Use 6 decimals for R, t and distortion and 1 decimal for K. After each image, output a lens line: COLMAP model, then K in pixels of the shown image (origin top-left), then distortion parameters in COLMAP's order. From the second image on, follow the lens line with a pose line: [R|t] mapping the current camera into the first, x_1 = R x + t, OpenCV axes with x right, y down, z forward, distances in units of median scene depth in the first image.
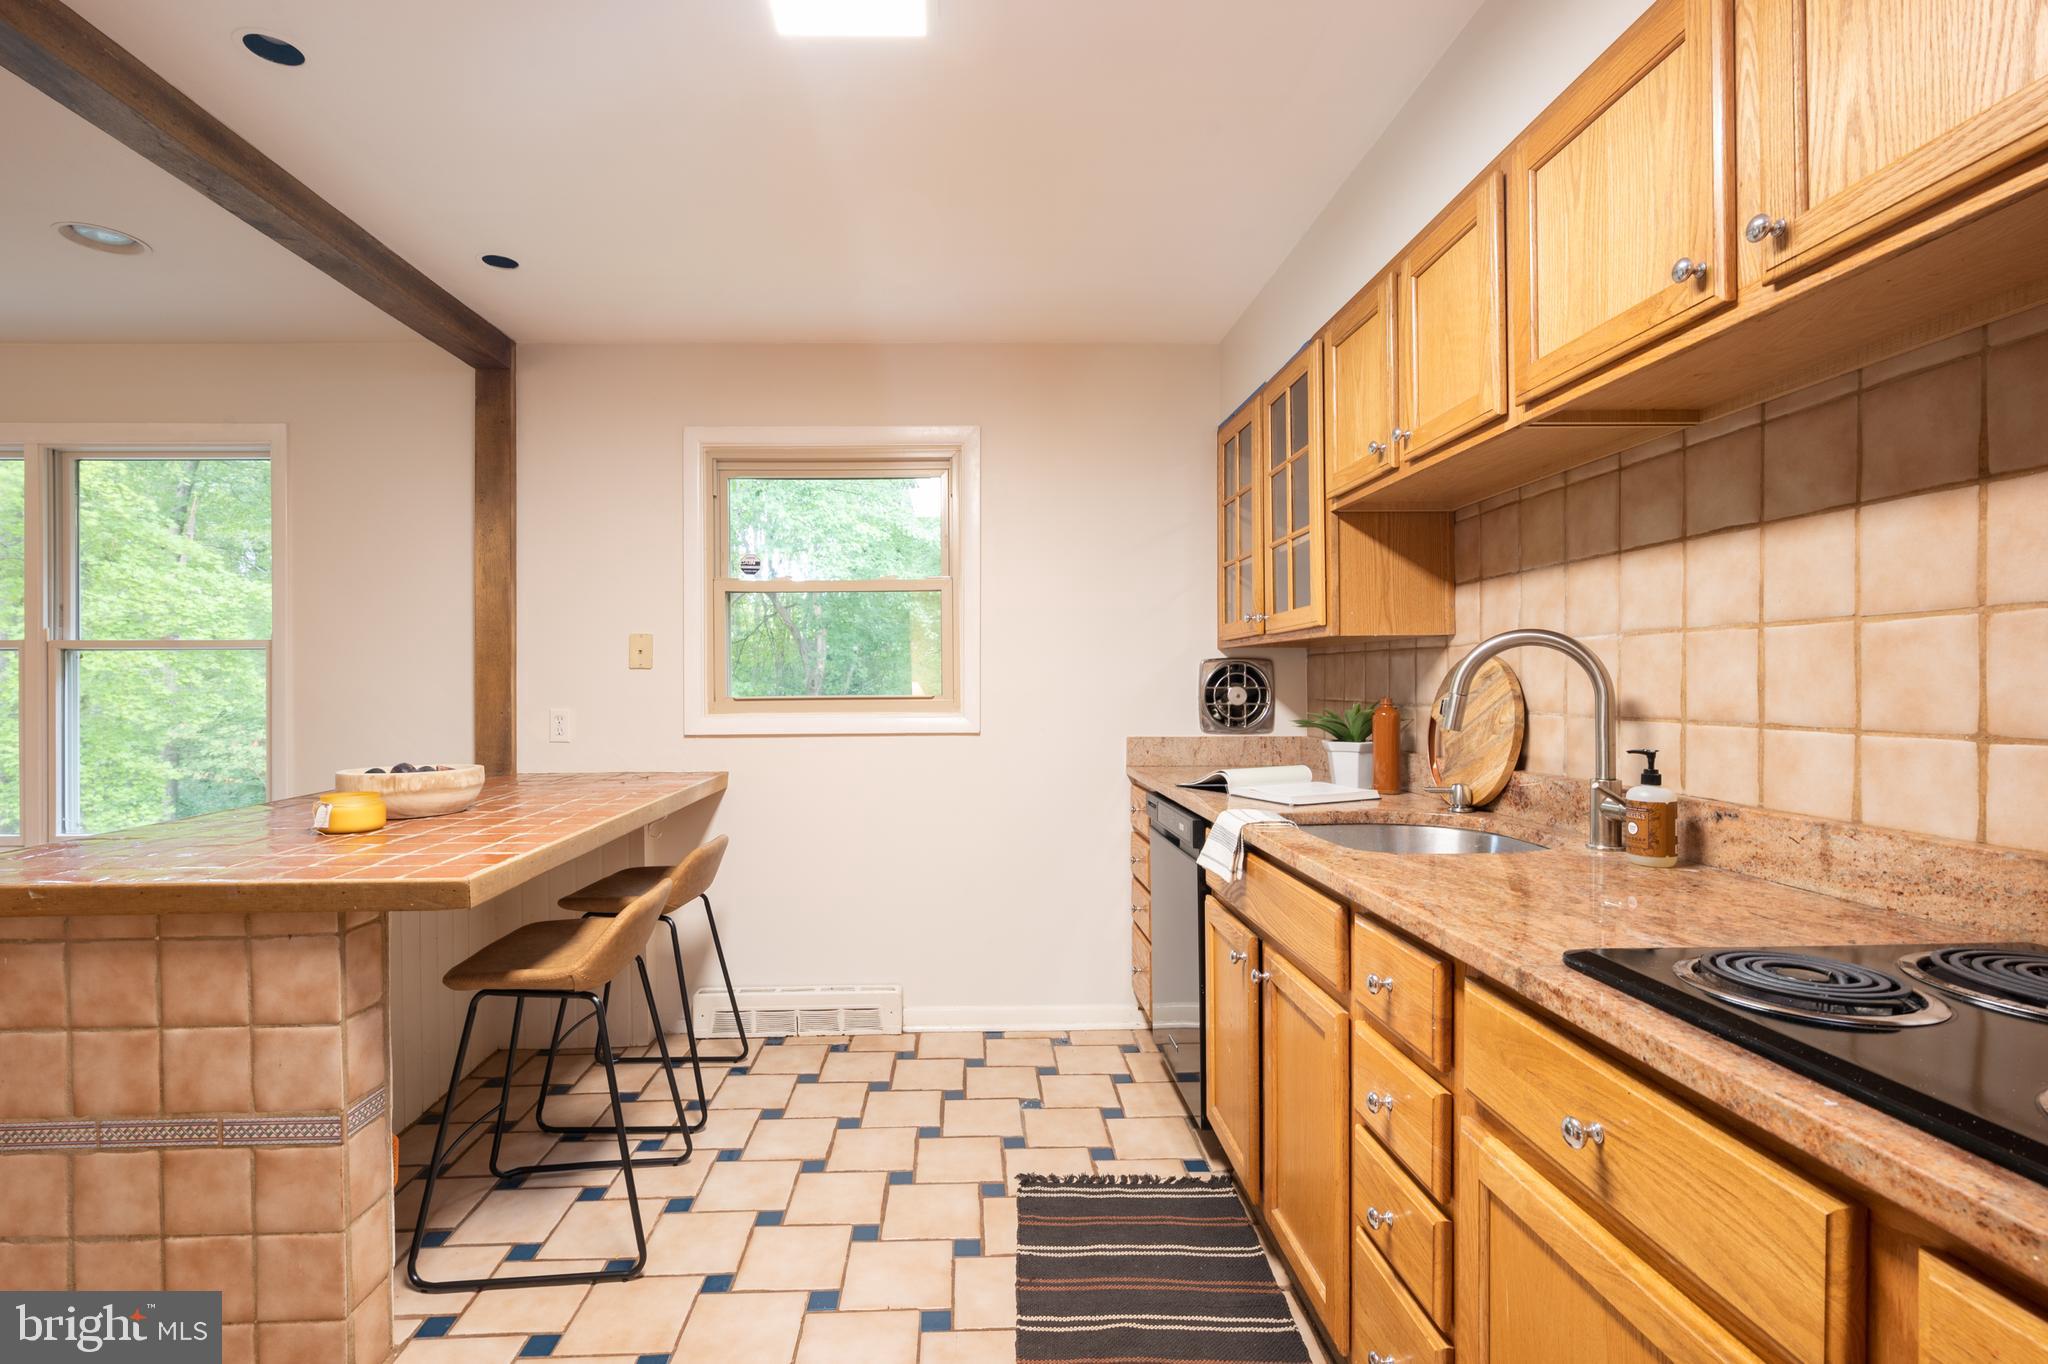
lens RADIAL K [[935.0, 0, 965.3], [0, 935.0, 687.2], [0, 0, 1]] dist [0.003946, -0.000031]
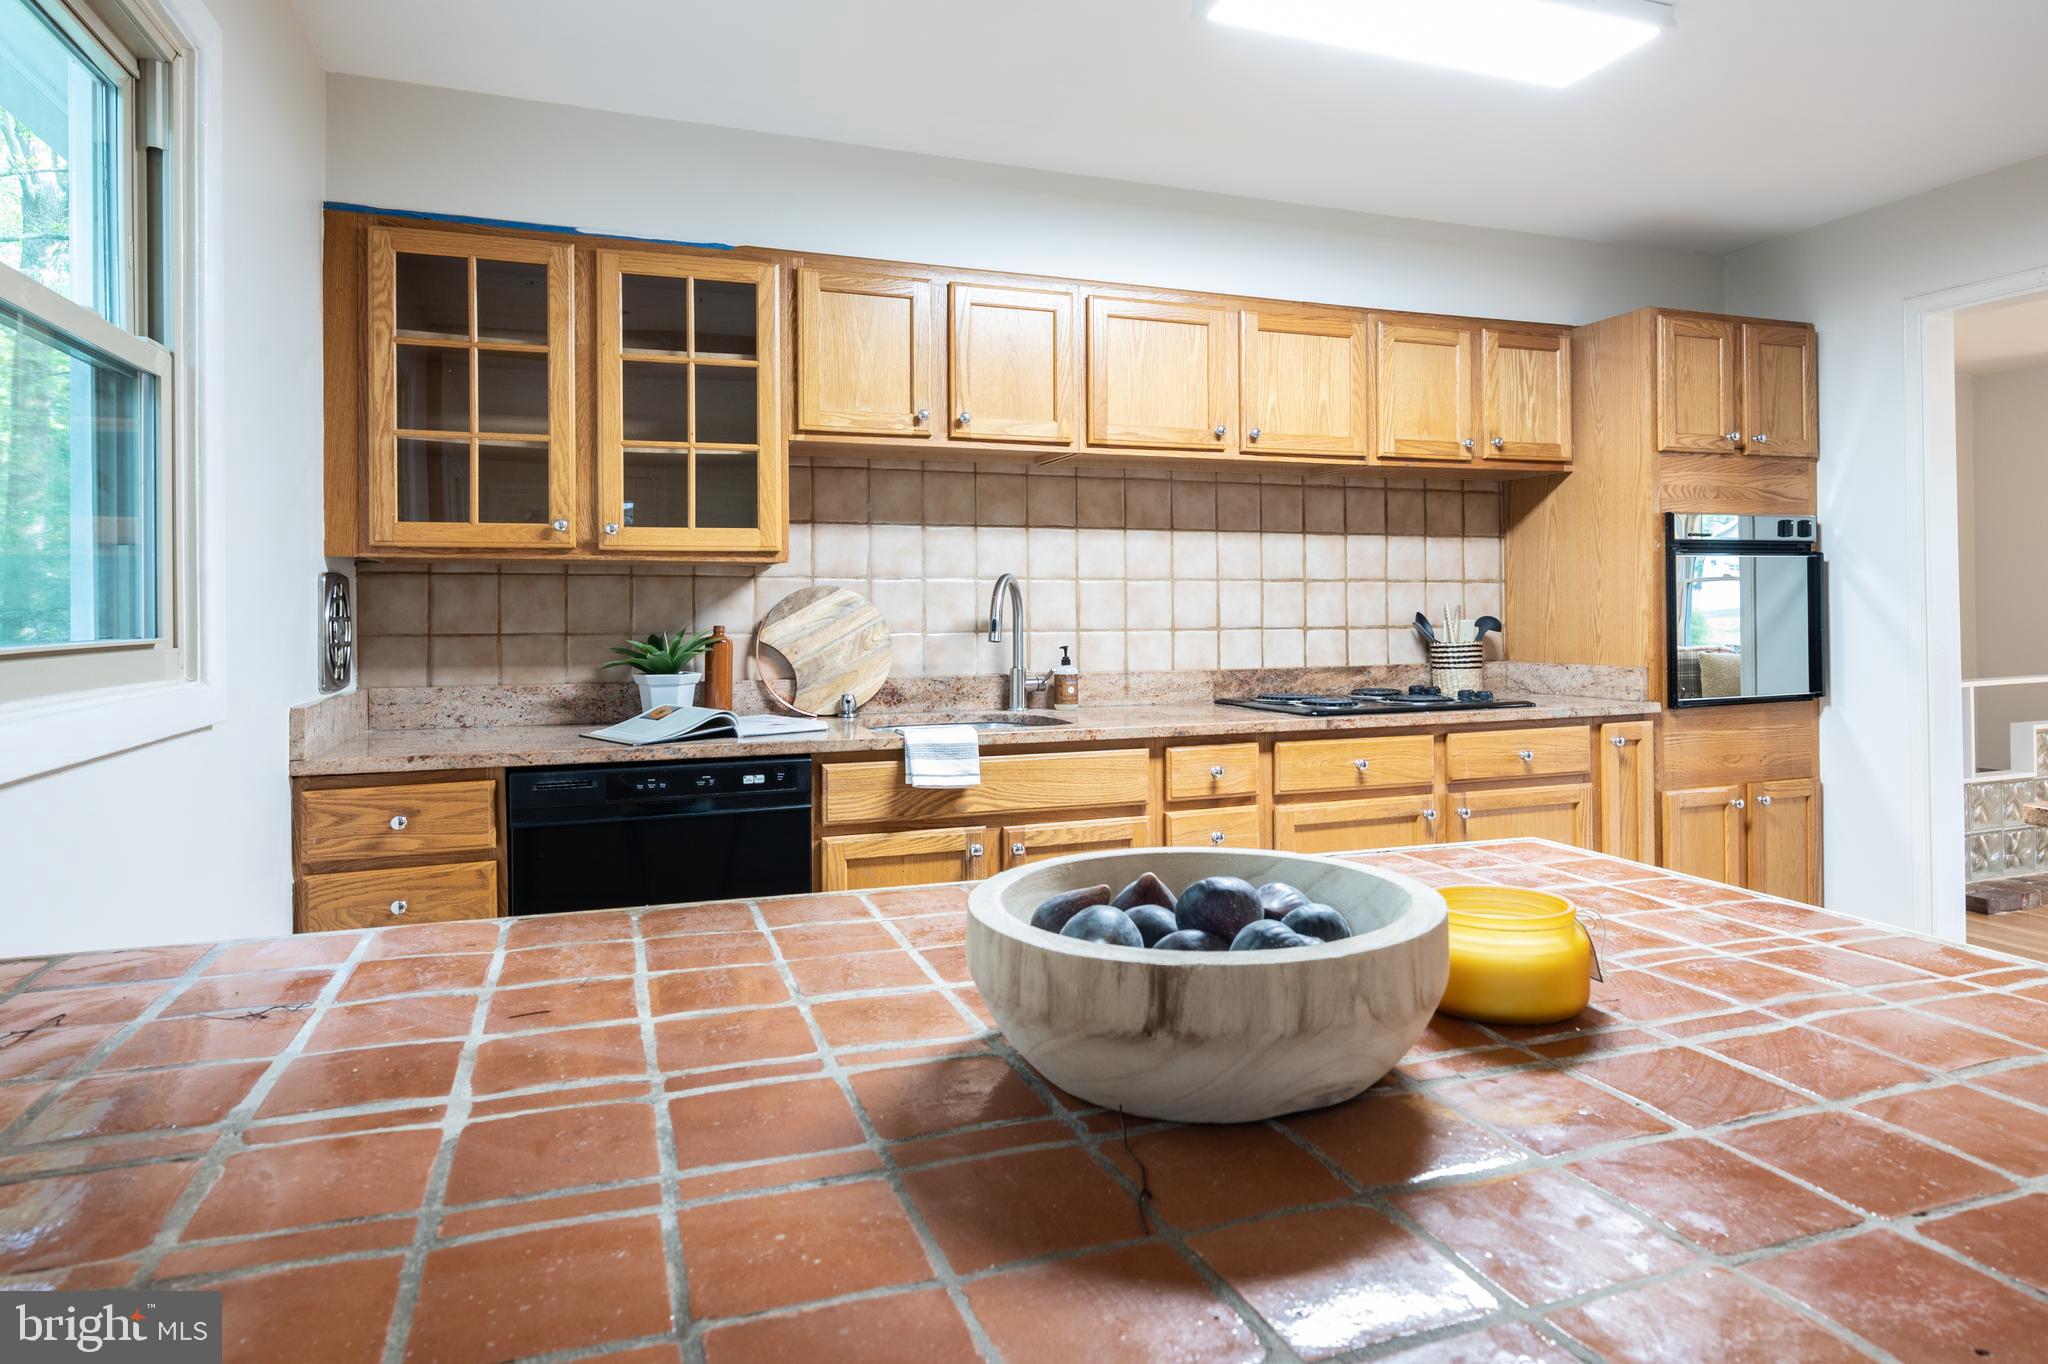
lens RADIAL K [[1182.5, 0, 1104.1], [0, 1182.5, 599.5], [0, 0, 1]] dist [0.006373, 0.001677]
pose [[-0.333969, 0.016594, 0.942438, -1.306412], [0.012238, 0.999837, -0.013268, 0.008498], [-0.942505, 0.007102, -0.334118, 1.548427]]
